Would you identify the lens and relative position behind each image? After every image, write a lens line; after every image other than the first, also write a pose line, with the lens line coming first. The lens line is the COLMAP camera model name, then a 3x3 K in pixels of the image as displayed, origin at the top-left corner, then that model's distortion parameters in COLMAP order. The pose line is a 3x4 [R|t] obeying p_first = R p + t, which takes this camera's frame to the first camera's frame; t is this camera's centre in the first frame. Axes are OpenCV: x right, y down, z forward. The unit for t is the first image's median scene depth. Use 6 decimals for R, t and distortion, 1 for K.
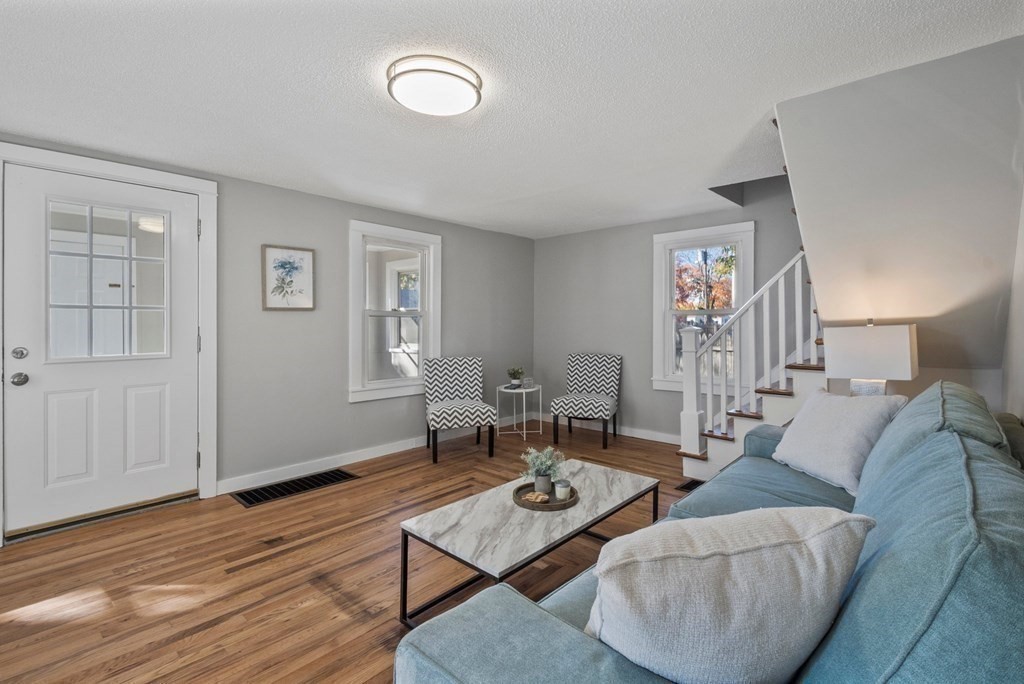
lens RADIAL K [[470.5, 0, 533.5], [0, 470.5, 325.5], [0, 0, 1]] dist [-0.009548, -0.001784]
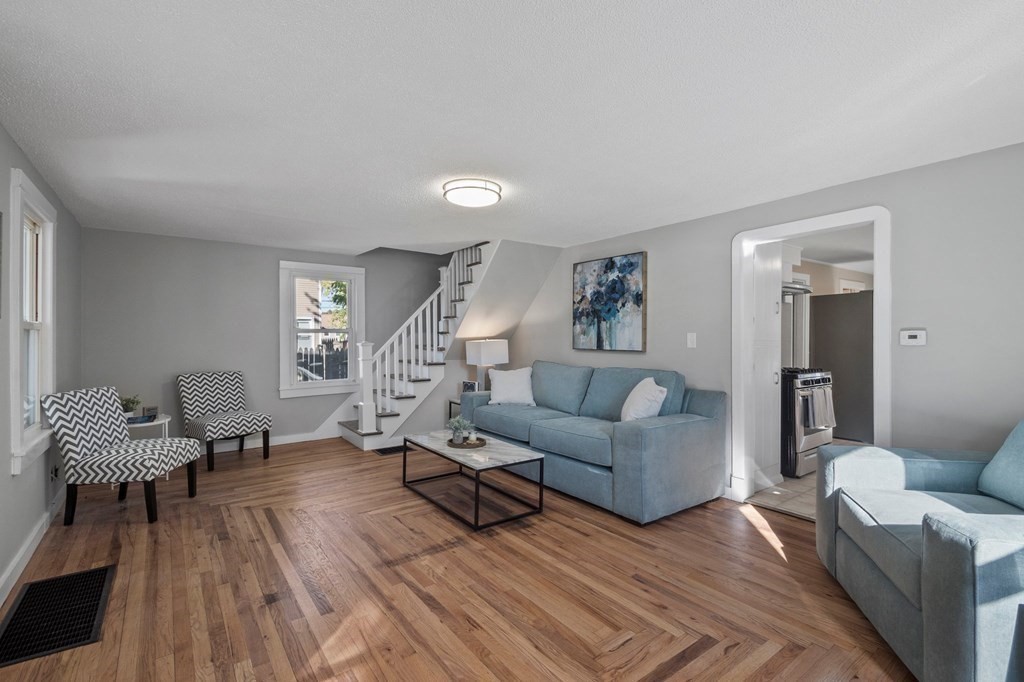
lens RADIAL K [[473.1, 0, 514.4], [0, 473.1, 336.0], [0, 0, 1]] dist [-0.000883, -0.005857]
pose [[0.217064, -0.002728, 0.976153, -1.040445], [0.004717, 0.999987, 0.001746, -0.019831], [-0.976146, 0.004225, 0.217074, 0.294875]]
